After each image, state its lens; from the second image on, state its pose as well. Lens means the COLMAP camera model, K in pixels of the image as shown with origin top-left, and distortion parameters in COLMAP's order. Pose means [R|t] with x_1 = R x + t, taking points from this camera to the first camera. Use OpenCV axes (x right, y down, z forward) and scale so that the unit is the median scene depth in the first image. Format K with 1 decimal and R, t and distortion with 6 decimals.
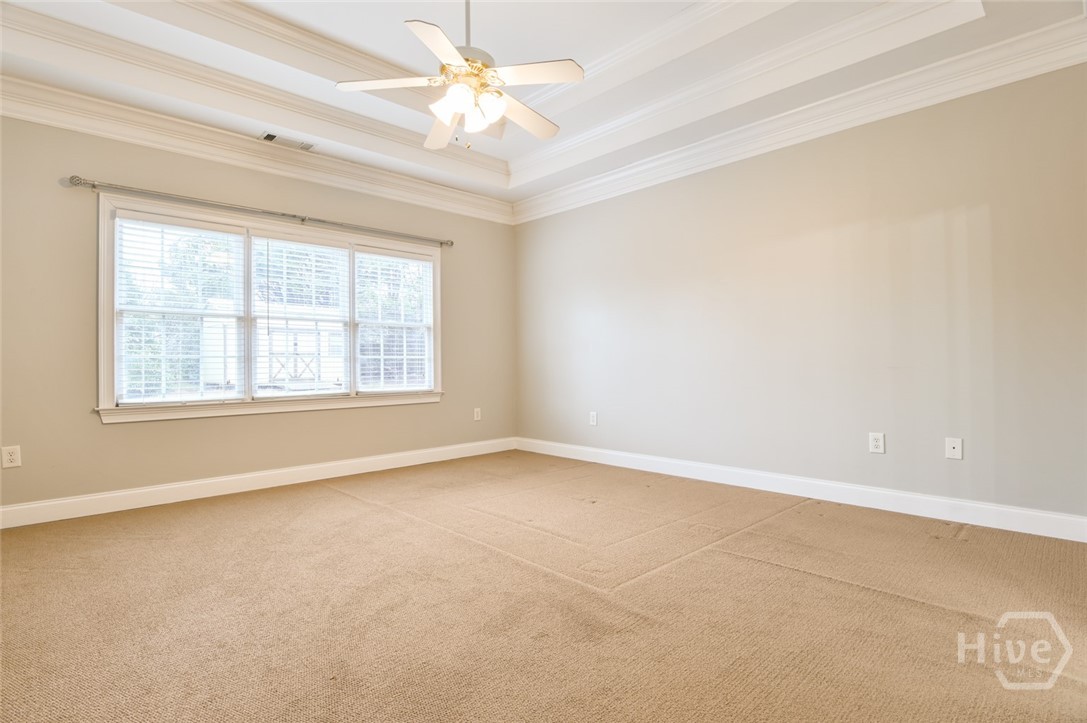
lens RADIAL K [[534.5, 0, 545.4], [0, 534.5, 361.4], [0, 0, 1]] dist [-0.017263, -0.000316]
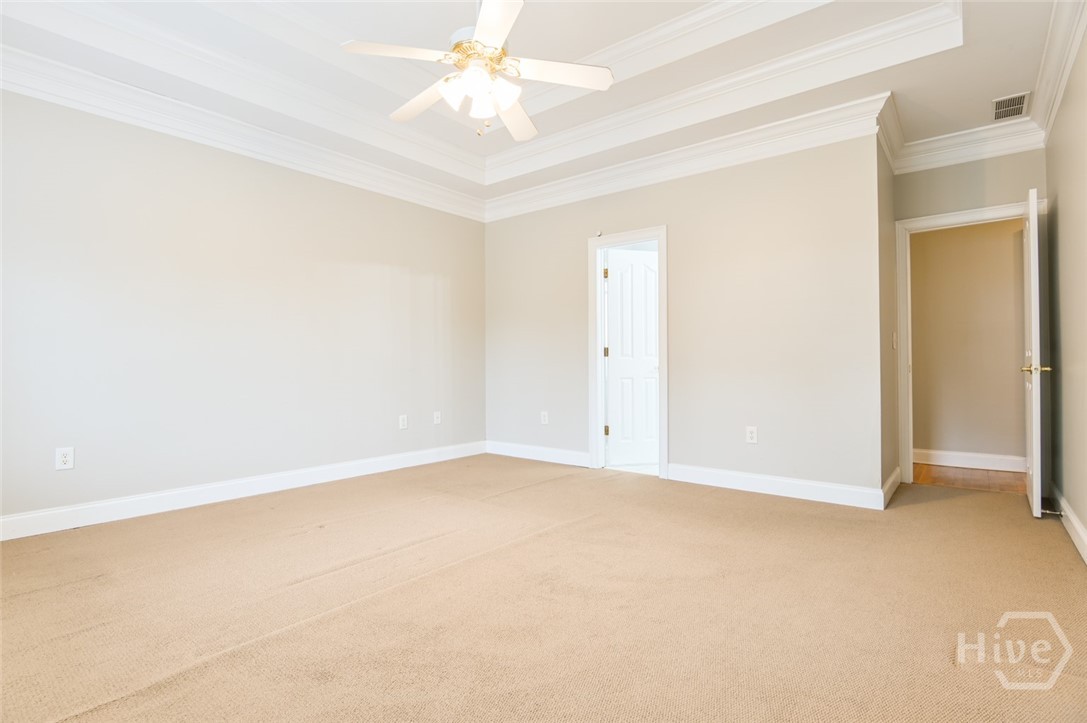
lens RADIAL K [[534.5, 0, 545.4], [0, 534.5, 362.1], [0, 0, 1]] dist [-0.017263, -0.000316]
pose [[-0.113258, 0.008075, 0.993533, -0.935680], [0.000997, 0.999967, -0.008013, 0.001491], [-0.993565, 0.000083, -0.113262, 0.838857]]
